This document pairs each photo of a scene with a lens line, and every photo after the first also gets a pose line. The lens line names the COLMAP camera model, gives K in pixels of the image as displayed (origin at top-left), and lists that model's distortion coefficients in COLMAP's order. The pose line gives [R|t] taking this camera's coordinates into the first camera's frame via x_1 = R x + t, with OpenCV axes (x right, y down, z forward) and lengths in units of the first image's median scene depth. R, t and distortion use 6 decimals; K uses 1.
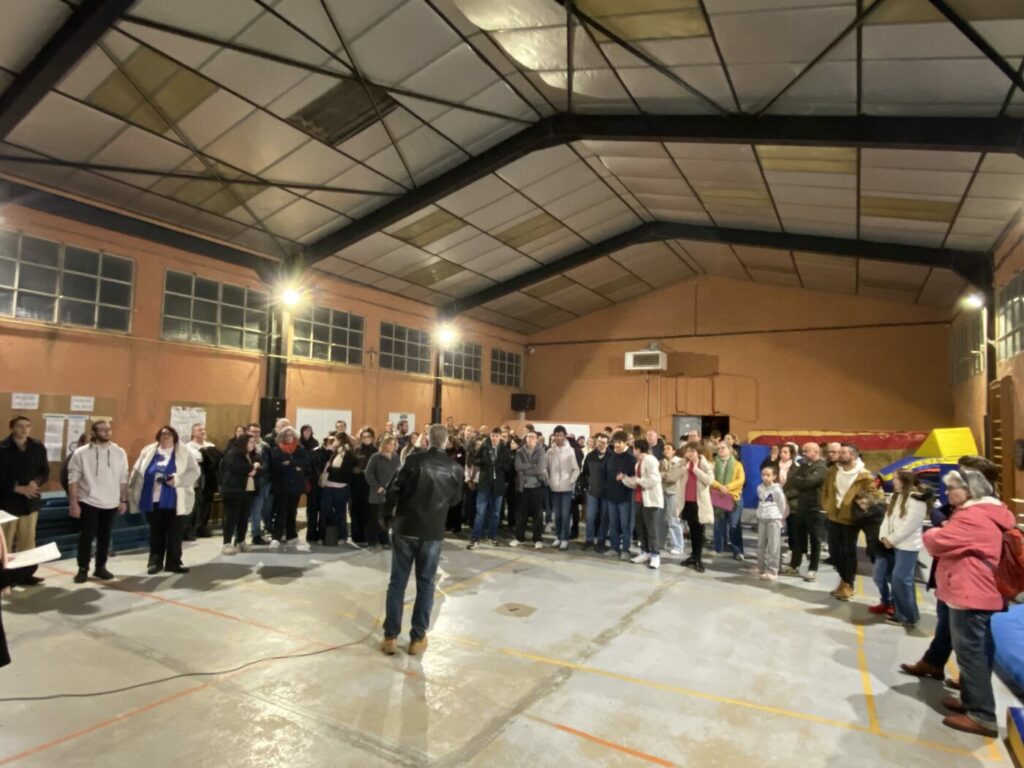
lens RADIAL K [[583.1, 0, 515.9], [0, 583.1, 382.1], [0, 0, 1]] dist [-0.001173, -0.000076]
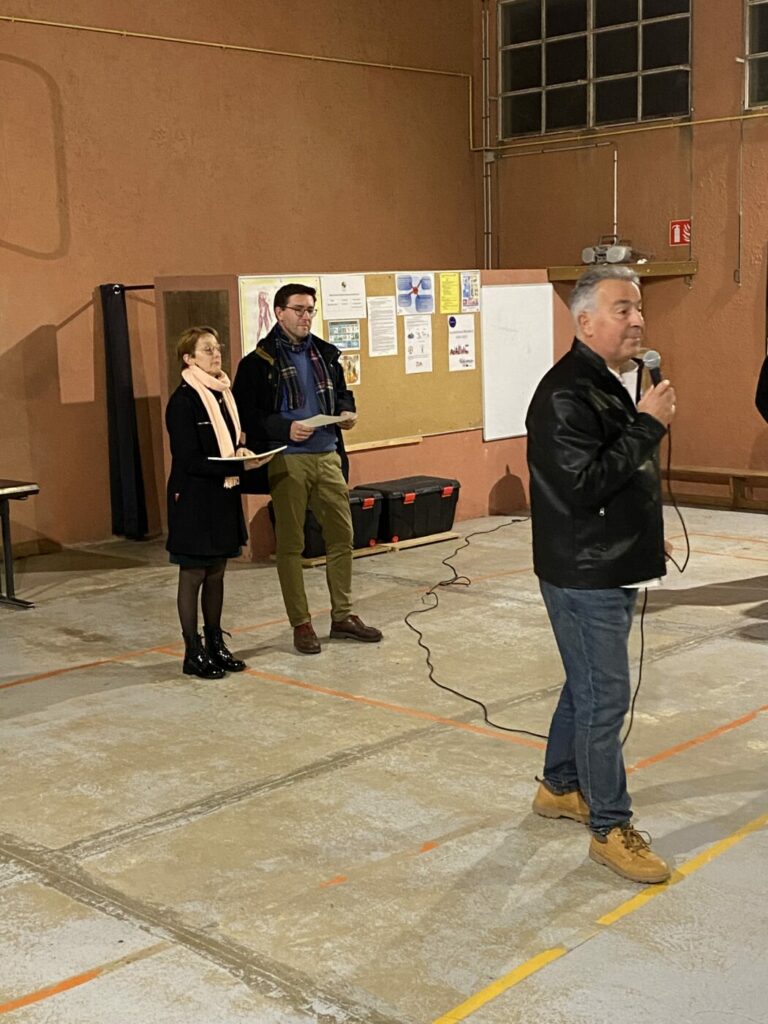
lens RADIAL K [[1448.9, 0, 387.1], [0, 1448.9, 512.5], [0, 0, 1]] dist [0.052786, 0.000000]
pose [[-0.250620, 0.123799, -0.960137, 0.882717], [0.085164, 0.990764, 0.105518, 0.137603], [0.964332, -0.055324, -0.258849, 1.317663]]
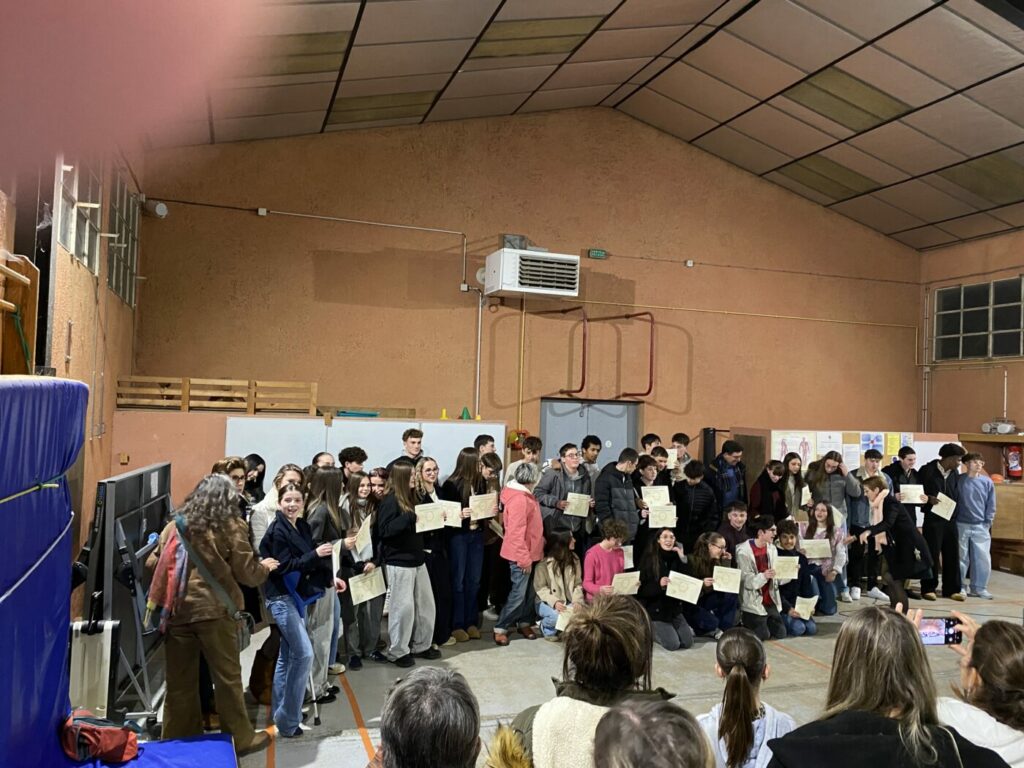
lens RADIAL K [[770.9, 0, 514.5], [0, 770.9, 375.4], [0, 0, 1]] dist [0.049832, -0.018000]
pose [[-0.647190, -0.077878, -0.758341, 0.973603], [0.001745, 0.994614, -0.103631, 0.113044], [0.762327, -0.068393, -0.643568, 1.385999]]
